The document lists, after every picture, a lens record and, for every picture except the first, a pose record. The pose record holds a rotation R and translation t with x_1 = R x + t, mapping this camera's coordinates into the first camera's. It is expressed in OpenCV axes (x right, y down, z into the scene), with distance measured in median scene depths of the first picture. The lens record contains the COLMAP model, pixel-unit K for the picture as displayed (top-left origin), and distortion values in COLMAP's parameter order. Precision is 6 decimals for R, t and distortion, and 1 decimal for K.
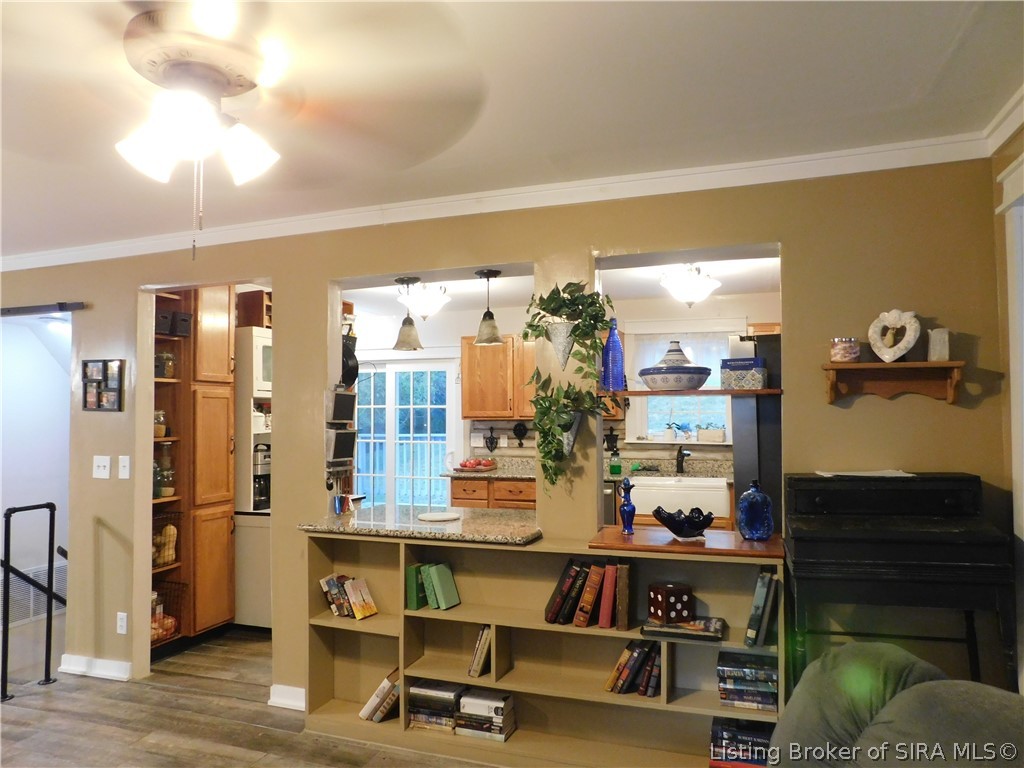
lens RADIAL K [[705.0, 0, 512.0], [0, 705.0, 384.0], [0, 0, 1]] dist [-0.057767, 0.061129]
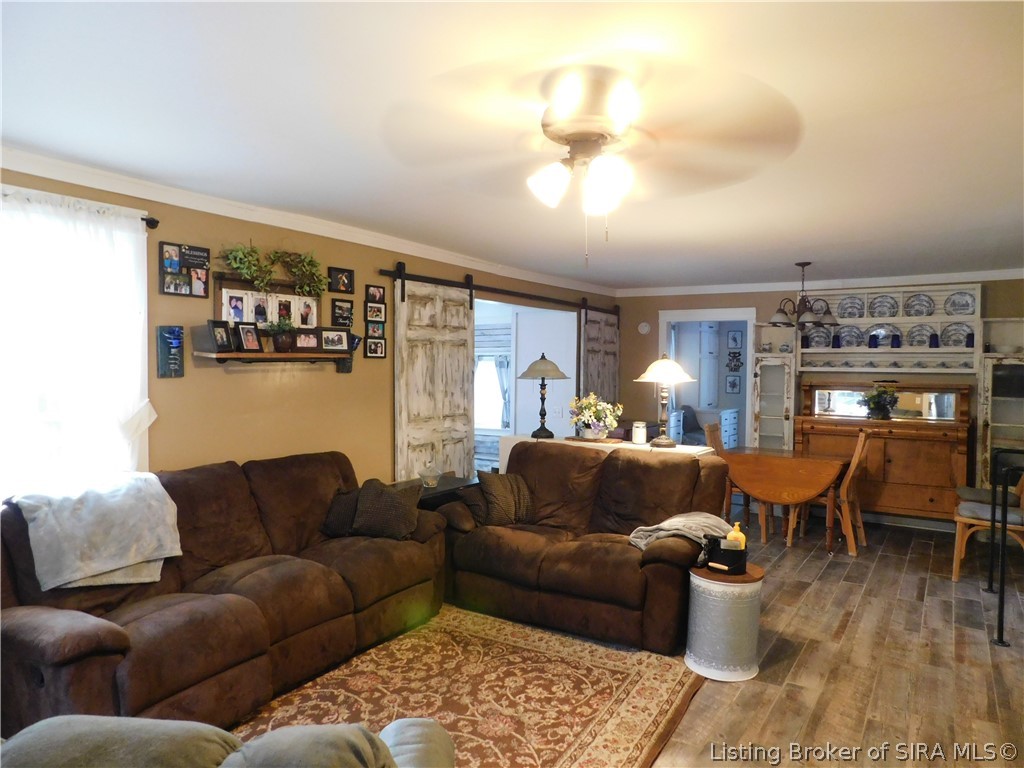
lens RADIAL K [[681.7, 0, 512.0], [0, 681.7, 384.0], [0, 0, 1]] dist [-0.062155, 0.052480]
pose [[-0.245072, 0.032105, -0.968973, 0.247594], [0.023116, 0.999361, 0.027265, 0.007769], [0.969229, -0.015717, -0.245658, 0.314778]]
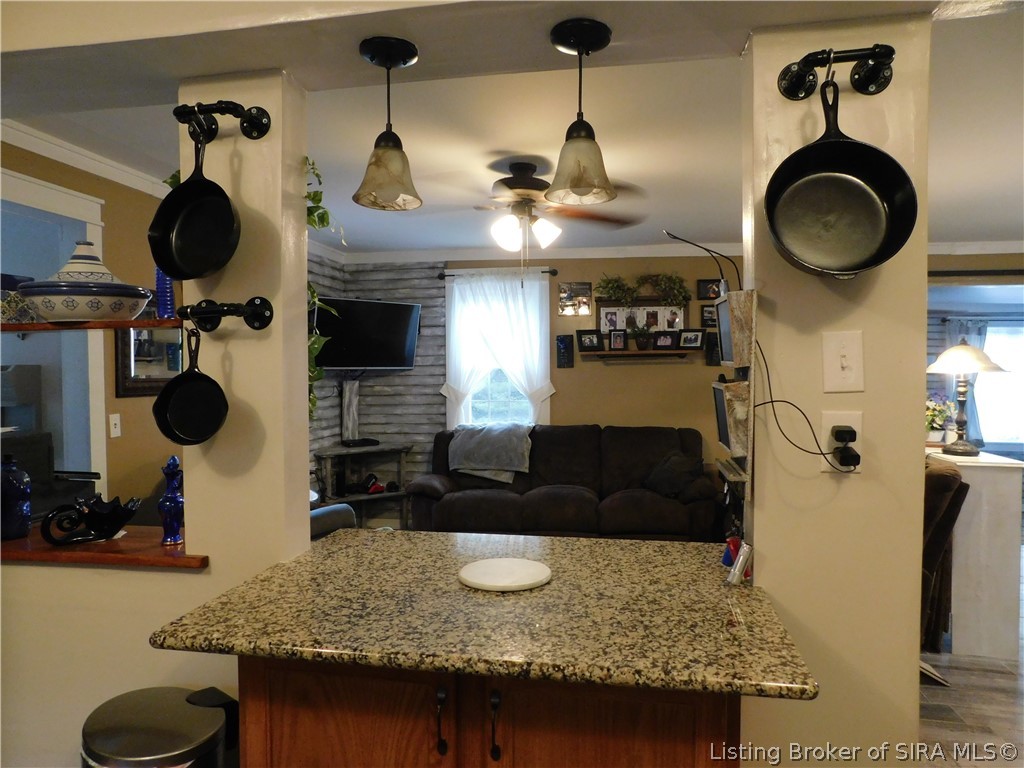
lens RADIAL K [[681.7, 0, 512.0], [0, 681.7, 384.0], [0, 0, 1]] dist [-0.062155, 0.052480]
pose [[-0.986804, 0.008999, -0.161668, -0.022784], [0.010648, 0.999900, -0.009336, 0.041256], [0.161567, -0.010934, -0.986801, 0.794166]]
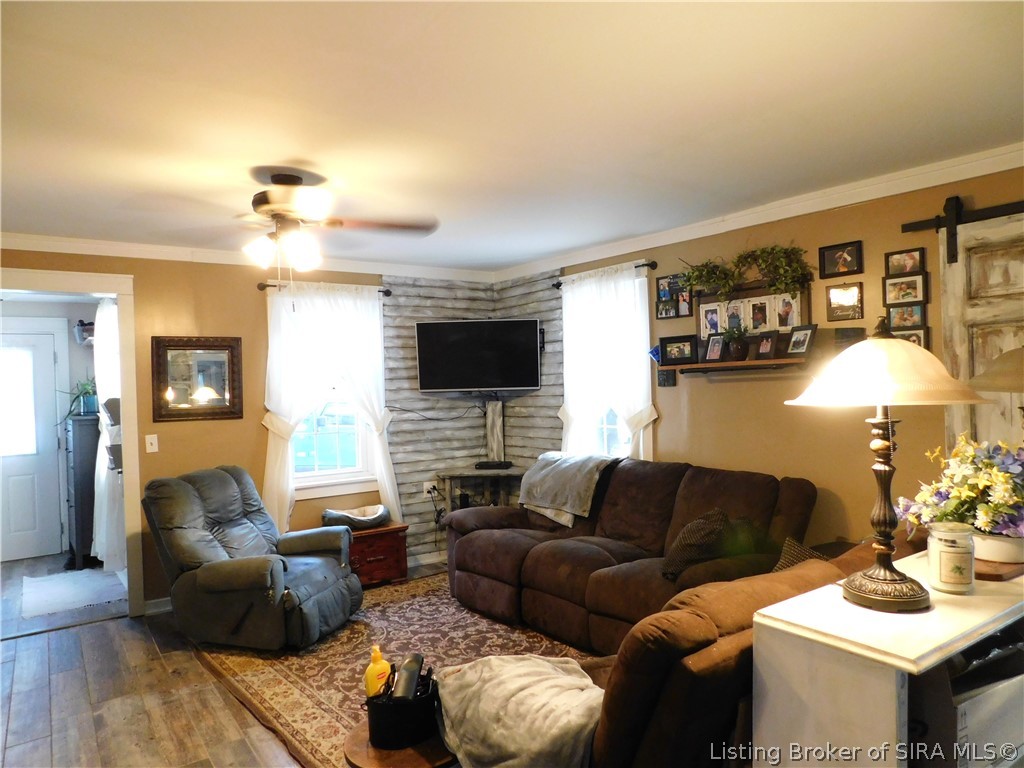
lens RADIAL K [[681.7, 0, 512.0], [0, 681.7, 384.0], [0, 0, 1]] dist [-0.062155, 0.052480]
pose [[-0.813287, 0.025027, 0.581325, -0.529800], [0.016728, 0.999667, -0.019634, 0.019893], [-0.581623, -0.006243, -0.813435, 0.565139]]
